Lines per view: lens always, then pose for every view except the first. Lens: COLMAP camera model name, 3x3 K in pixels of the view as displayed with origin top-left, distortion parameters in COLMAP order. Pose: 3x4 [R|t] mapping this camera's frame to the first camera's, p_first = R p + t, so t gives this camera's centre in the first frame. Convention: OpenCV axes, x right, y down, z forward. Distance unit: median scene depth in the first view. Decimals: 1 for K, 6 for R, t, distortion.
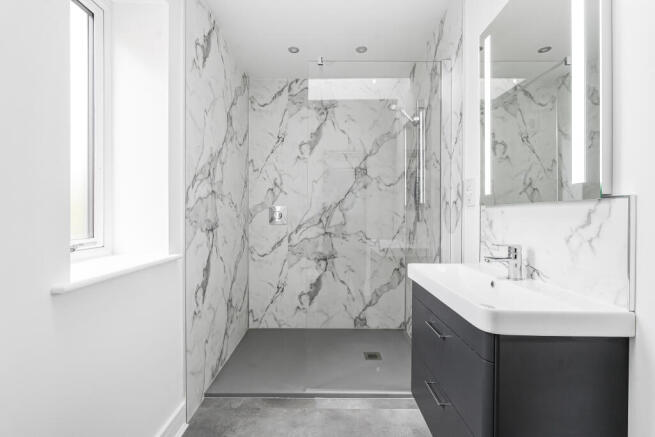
lens RADIAL K [[289.1, 0, 326.0], [0, 289.1, 215.3], [0, 0, 1]] dist [-0.003501, -0.000100]
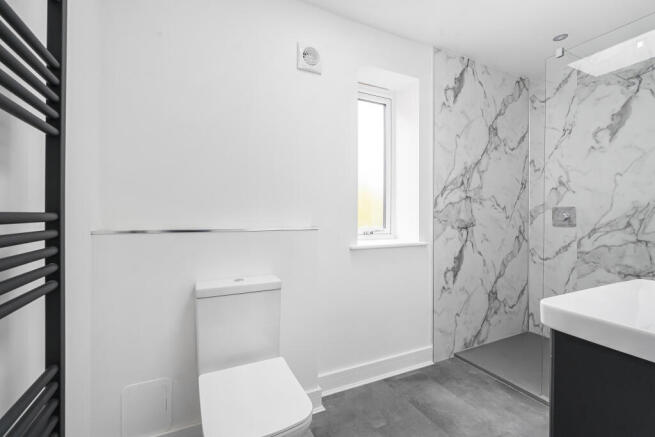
lens RADIAL K [[289.1, 0, 326.0], [0, 289.1, 215.3], [0, 0, 1]] dist [-0.003501, -0.000100]
pose [[0.432434, 0.004418, -0.901655, 0.377529], [-0.006847, 0.999975, 0.001616, -0.001486], [0.901639, 0.005475, 0.432454, -0.064992]]
